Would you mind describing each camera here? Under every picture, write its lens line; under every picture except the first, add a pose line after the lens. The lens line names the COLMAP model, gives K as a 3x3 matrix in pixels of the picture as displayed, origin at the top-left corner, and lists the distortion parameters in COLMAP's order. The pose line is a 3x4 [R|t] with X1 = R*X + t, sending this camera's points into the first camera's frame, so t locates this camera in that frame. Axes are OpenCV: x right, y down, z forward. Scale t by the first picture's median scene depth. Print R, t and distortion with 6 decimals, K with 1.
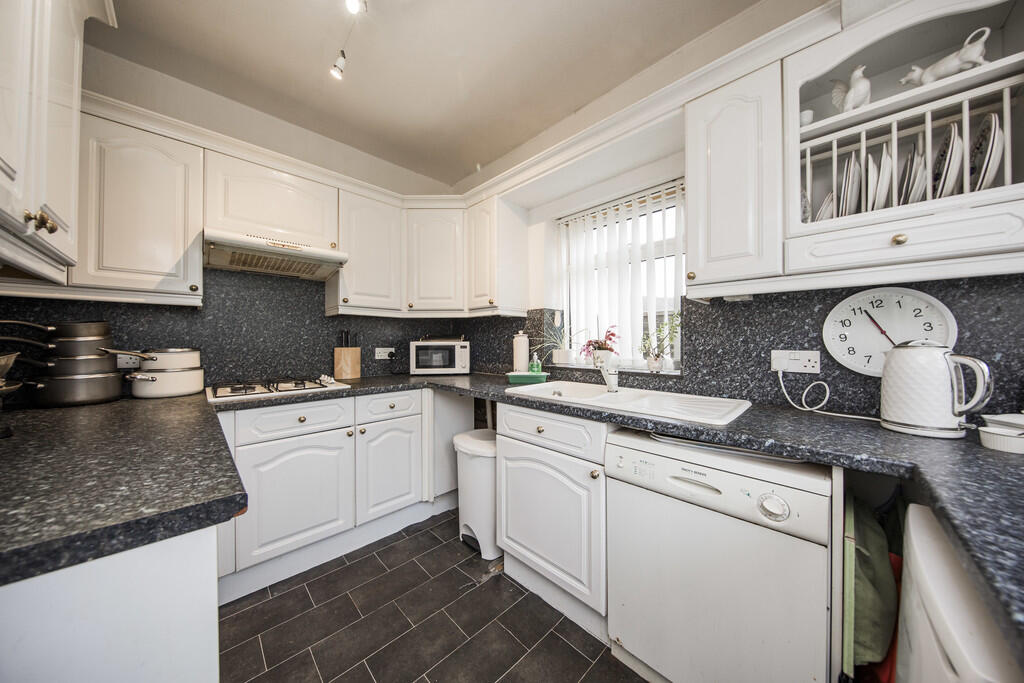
lens RADIAL K [[325.6, 0, 514.3], [0, 325.6, 339.5], [0, 0, 1]] dist [-0.001103, -0.000177]
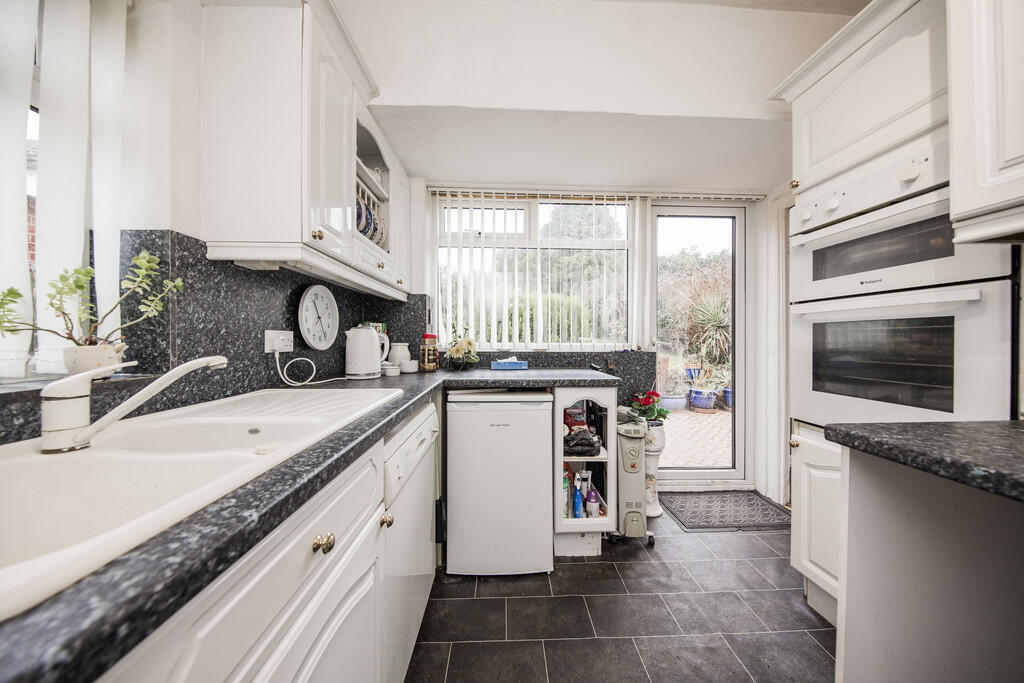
lens RADIAL K [[325.6, 0, 514.3], [0, 325.6, 339.5], [0, 0, 1]] dist [-0.001103, -0.000177]
pose [[-0.745406, -0.003515, 0.666602, -0.345732], [-0.006633, 0.999976, -0.002143, 0.057202], [-0.666578, -0.006019, -0.745411, 1.237679]]
